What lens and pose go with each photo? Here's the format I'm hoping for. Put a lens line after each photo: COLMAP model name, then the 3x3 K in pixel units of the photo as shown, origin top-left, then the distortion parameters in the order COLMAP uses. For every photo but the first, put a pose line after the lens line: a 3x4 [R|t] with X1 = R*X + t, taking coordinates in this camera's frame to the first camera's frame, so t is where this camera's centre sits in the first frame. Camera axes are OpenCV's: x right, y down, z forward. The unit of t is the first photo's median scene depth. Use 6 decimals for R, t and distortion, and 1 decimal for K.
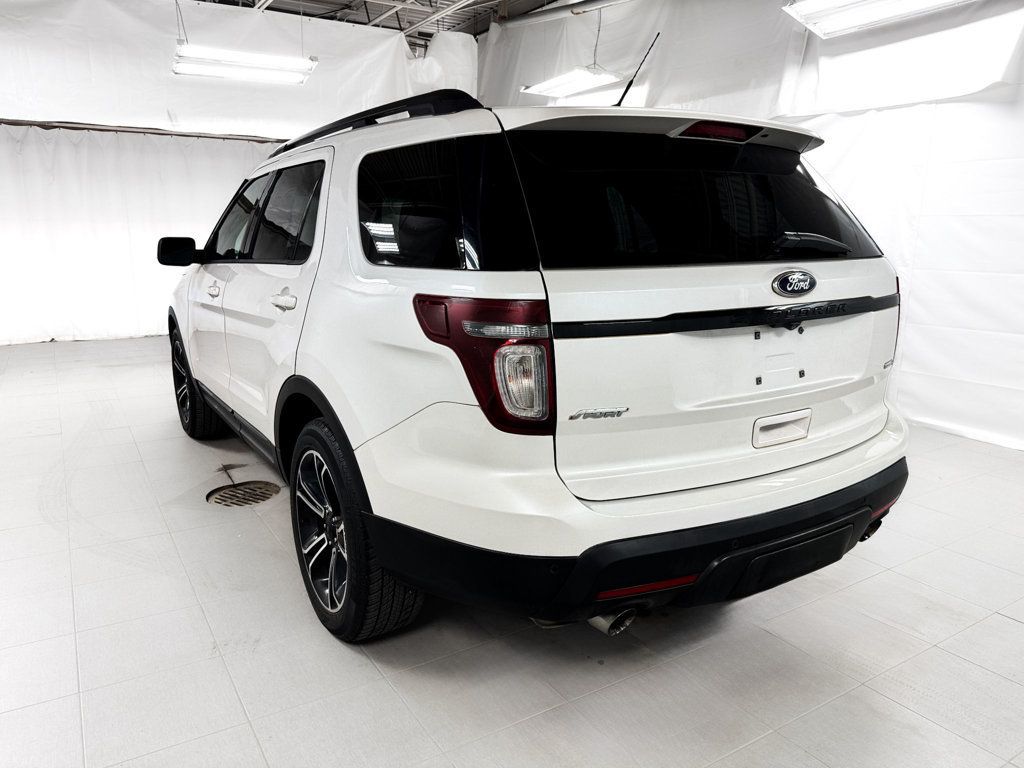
lens RADIAL K [[737.5, 0, 513.7], [0, 737.5, 383.8], [0, 0, 1]] dist [0.019068, -0.010525]
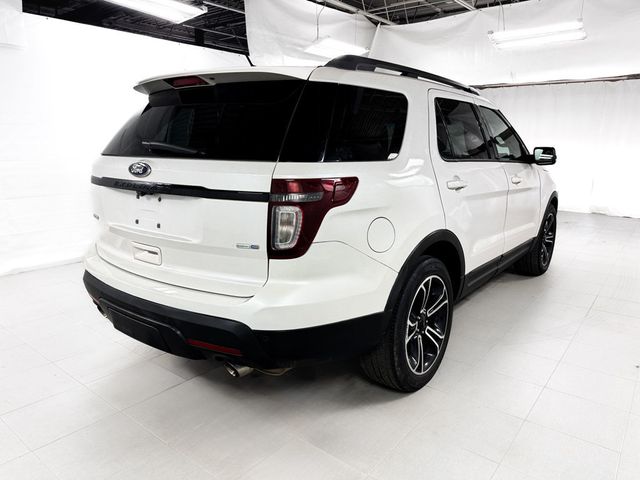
lens RADIAL K [[460.9, 0, 321.1], [0, 460.9, 239.9], [0, 0, 1]] dist [0.019068, -0.010525]
pose [[0.373808, 0.202964, -0.905026, 1.455764], [-0.201113, 0.970286, 0.134532, -0.193619], [0.905440, 0.131723, 0.403520, 0.906113]]
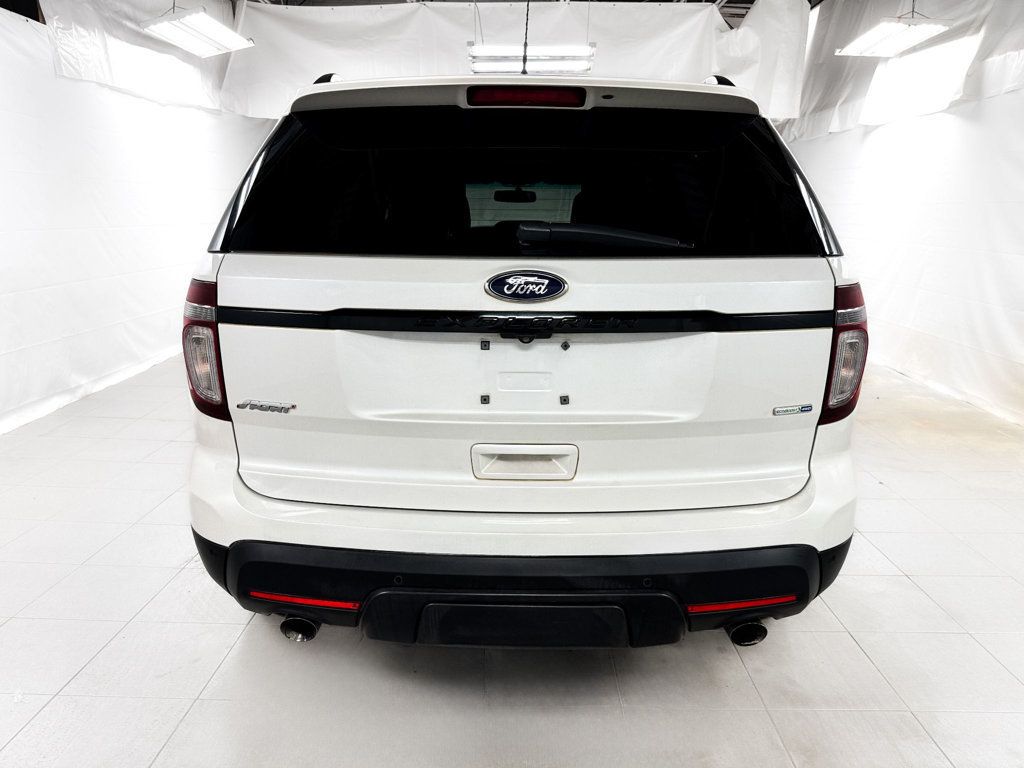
lens RADIAL K [[721.6, 0, 531.2], [0, 721.6, 382.1], [0, 0, 1]] dist [0.073499, -0.069234]
pose [[0.853924, 0.130874, -0.503673, 0.743407], [-0.119452, 0.991312, 0.055063, -0.070761], [0.506503, 0.013145, 0.862138, 0.304199]]
